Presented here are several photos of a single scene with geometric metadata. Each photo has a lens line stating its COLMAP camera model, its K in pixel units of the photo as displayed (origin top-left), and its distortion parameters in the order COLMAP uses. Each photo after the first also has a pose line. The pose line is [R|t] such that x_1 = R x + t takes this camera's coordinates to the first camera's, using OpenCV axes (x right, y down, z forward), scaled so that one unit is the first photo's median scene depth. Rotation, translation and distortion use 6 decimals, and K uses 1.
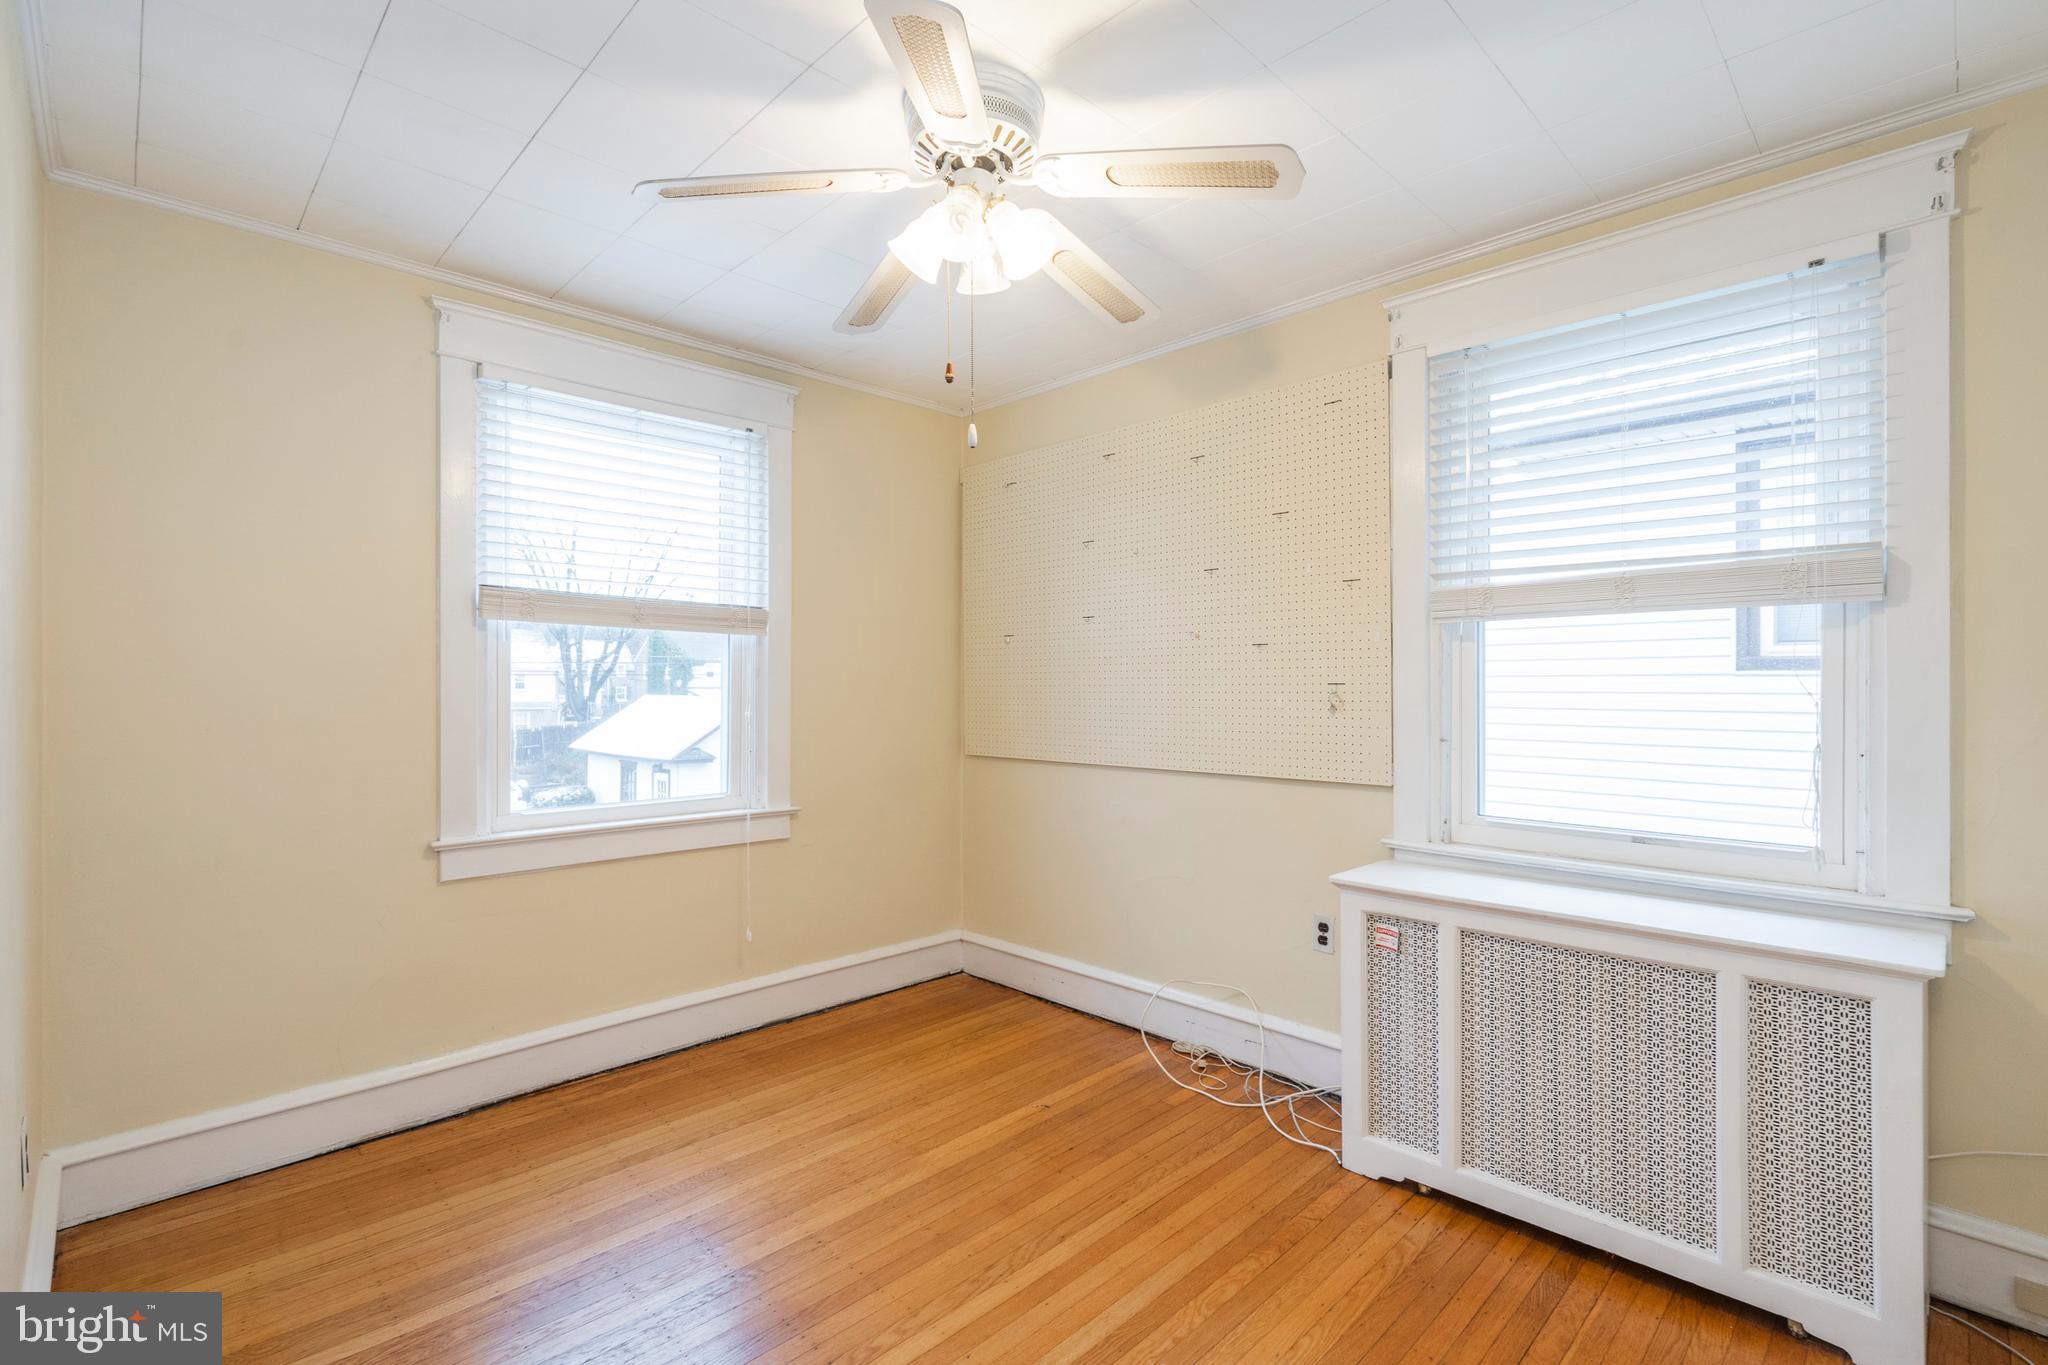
lens RADIAL K [[940.7, 0, 1021.9], [0, 940.7, 673.3], [0, 0, 1]] dist [-0.003322, 0.001210]
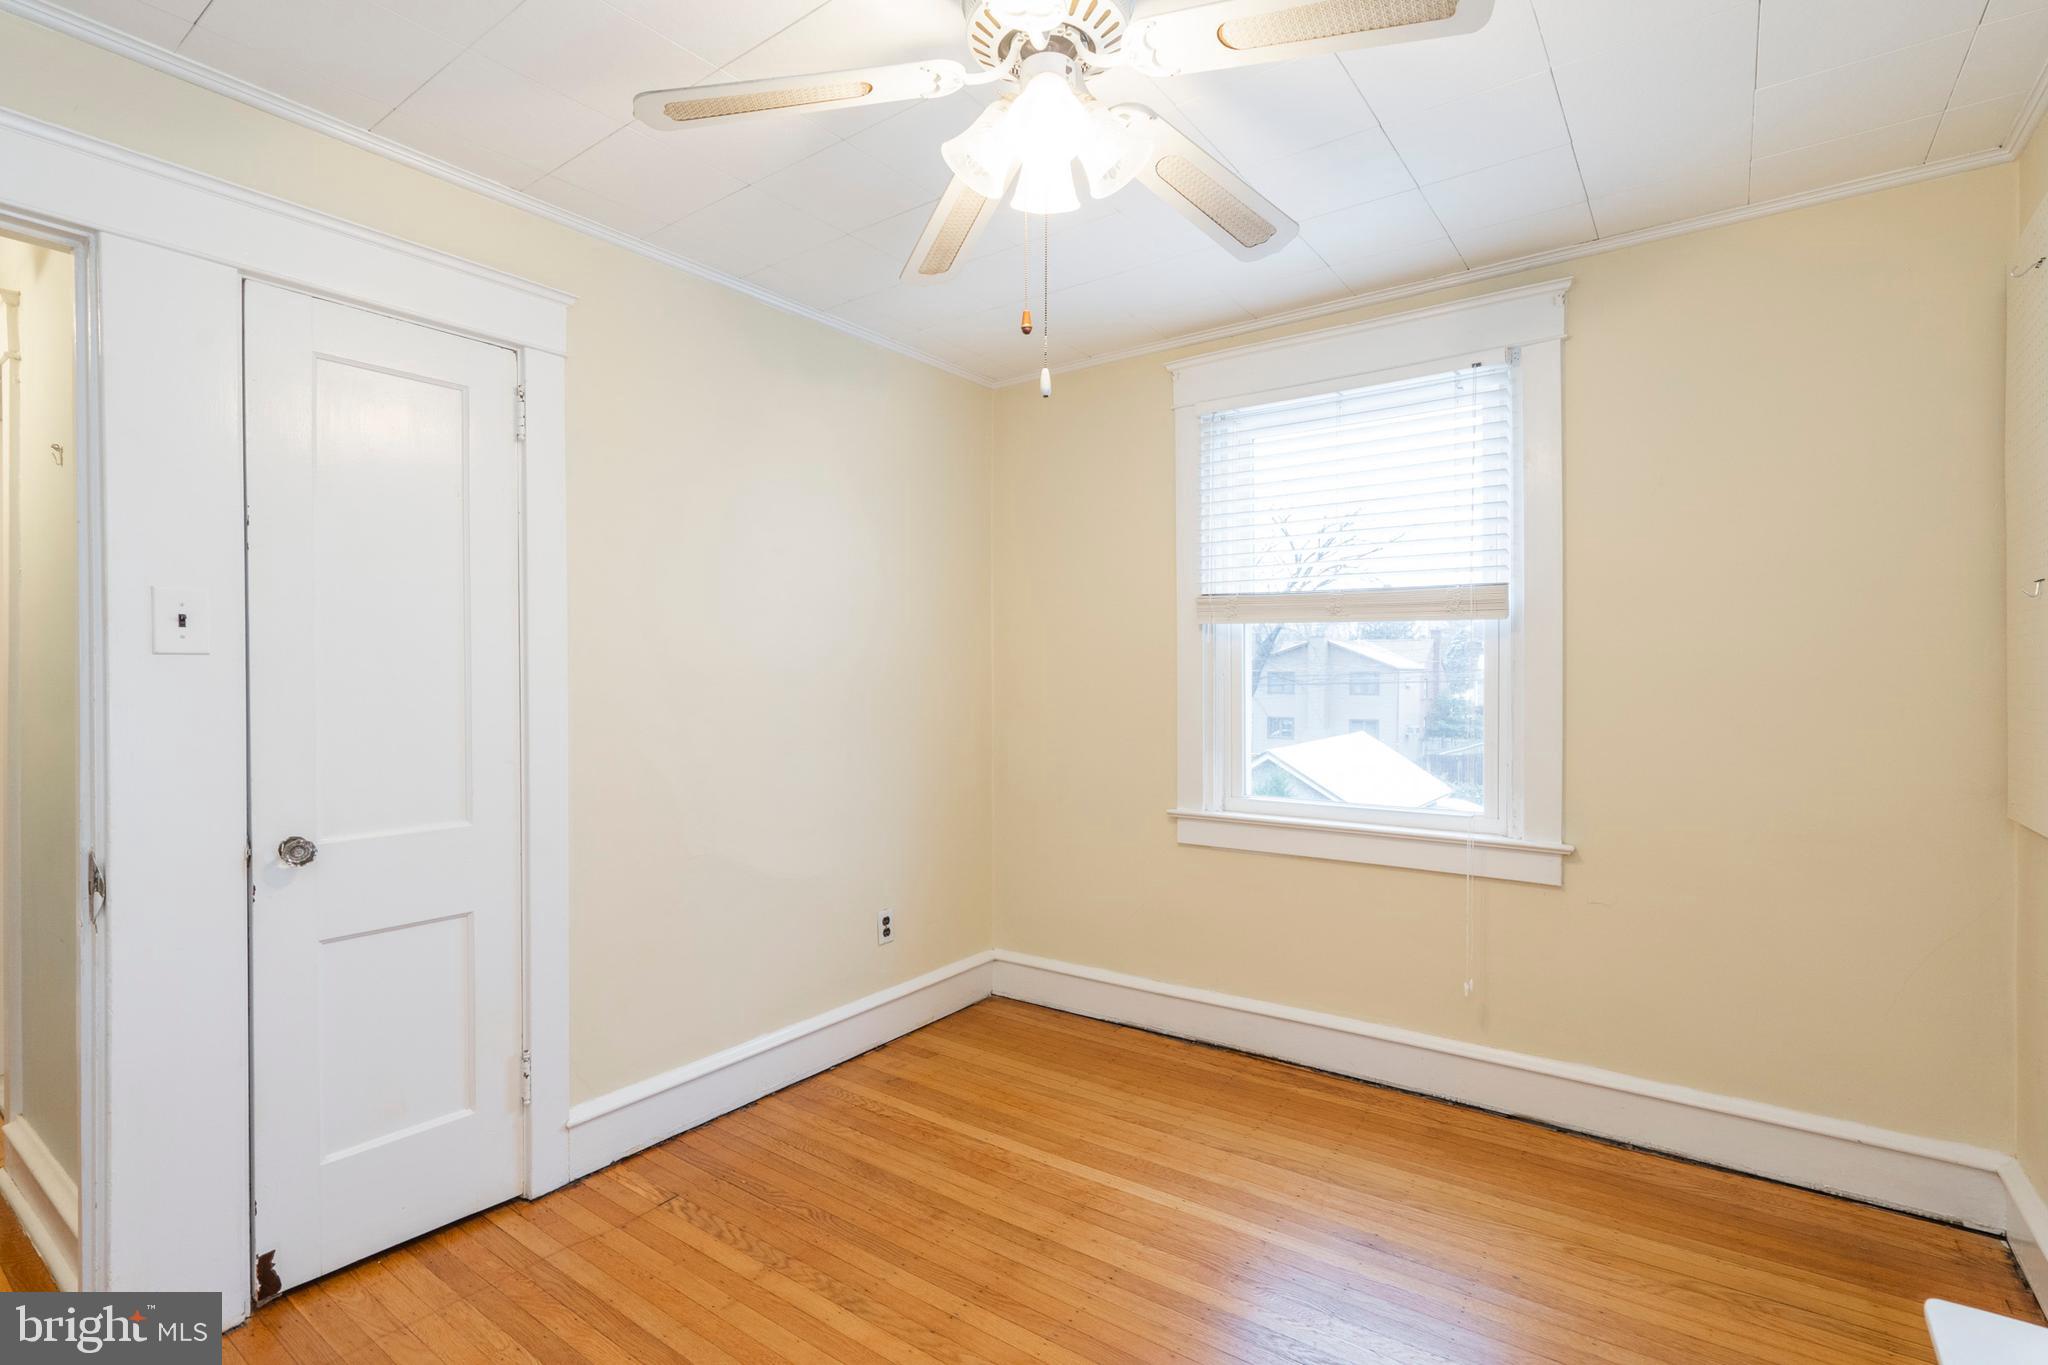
lens RADIAL K [[940.7, 0, 1021.9], [0, 940.7, 673.3], [0, 0, 1]] dist [-0.003322, 0.001210]
pose [[0.171276, -0.002019, -0.985221, 0.477013], [0.012877, 0.999917, 0.000189, 0.000224], [0.985139, -0.012719, 0.171288, 0.519908]]
